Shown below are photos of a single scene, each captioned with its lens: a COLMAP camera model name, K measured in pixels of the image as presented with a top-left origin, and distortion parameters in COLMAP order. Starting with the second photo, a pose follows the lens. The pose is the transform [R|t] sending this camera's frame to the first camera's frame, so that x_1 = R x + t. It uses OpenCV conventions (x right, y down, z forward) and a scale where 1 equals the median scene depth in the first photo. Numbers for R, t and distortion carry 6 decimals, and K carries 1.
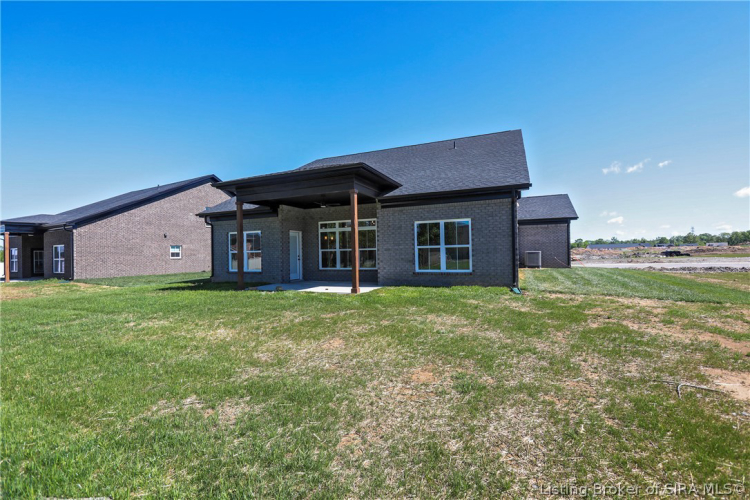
lens RADIAL K [[328.8, 0, 374.7], [0, 328.8, 250.5], [0, 0, 1]] dist [-0.006887, 0.001400]
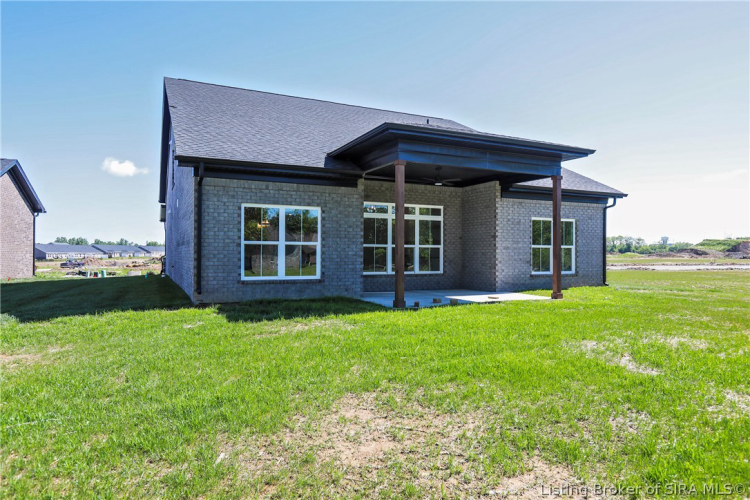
lens RADIAL K [[477.2, 0, 375.0], [0, 477.2, 251.5], [0, 0, 1]] dist [0.003706, 0.000163]
pose [[0.673597, 0.024657, 0.738687, -0.858803], [-0.027249, 0.999592, -0.008517, 0.019341], [-0.738596, -0.014392, 0.673994, 0.349977]]
